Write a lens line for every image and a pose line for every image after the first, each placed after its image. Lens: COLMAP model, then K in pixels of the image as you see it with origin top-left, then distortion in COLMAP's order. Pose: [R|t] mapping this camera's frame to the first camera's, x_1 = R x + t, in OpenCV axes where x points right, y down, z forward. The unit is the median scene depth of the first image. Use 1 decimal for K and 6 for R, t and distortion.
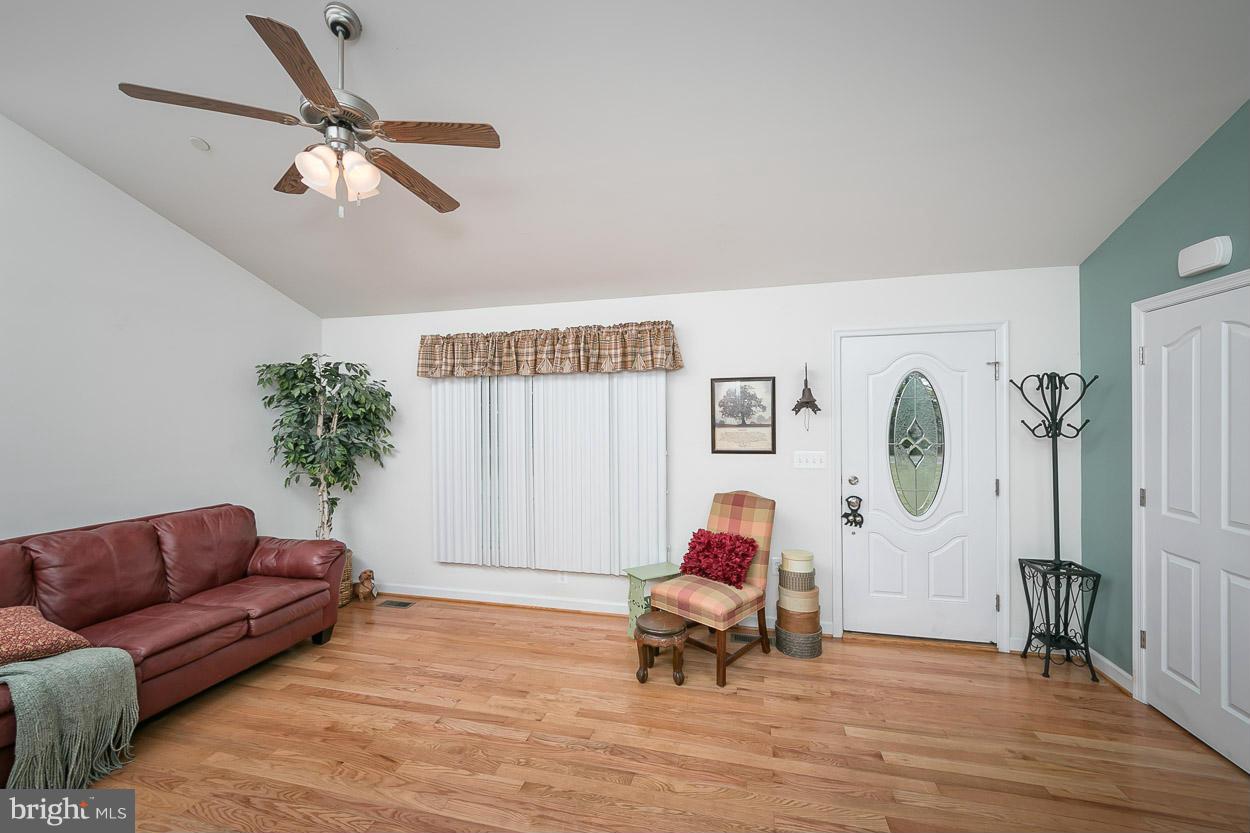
lens RADIAL K [[492.5, 0, 643.4], [0, 492.5, 397.3], [0, 0, 1]] dist [0.000350, -0.000190]
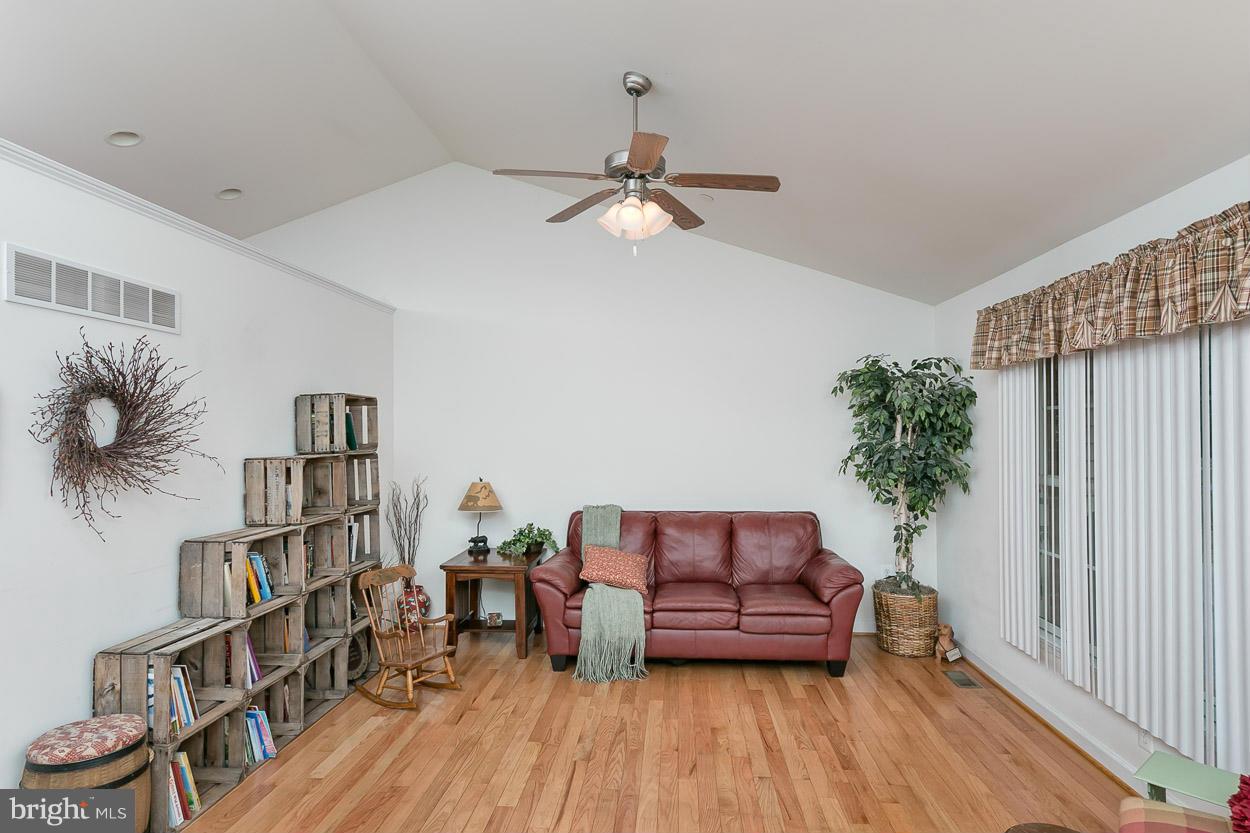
lens RADIAL K [[707.1, 0, 625.0], [0, 707.1, 416.5], [0, 0, 1]] dist [0.004729, 0.000247]
pose [[0.161431, -0.010901, -0.986824, 0.545935], [0.051998, 0.998644, -0.002525, 0.001600], [0.985513, -0.050905, 0.161779, 0.398821]]
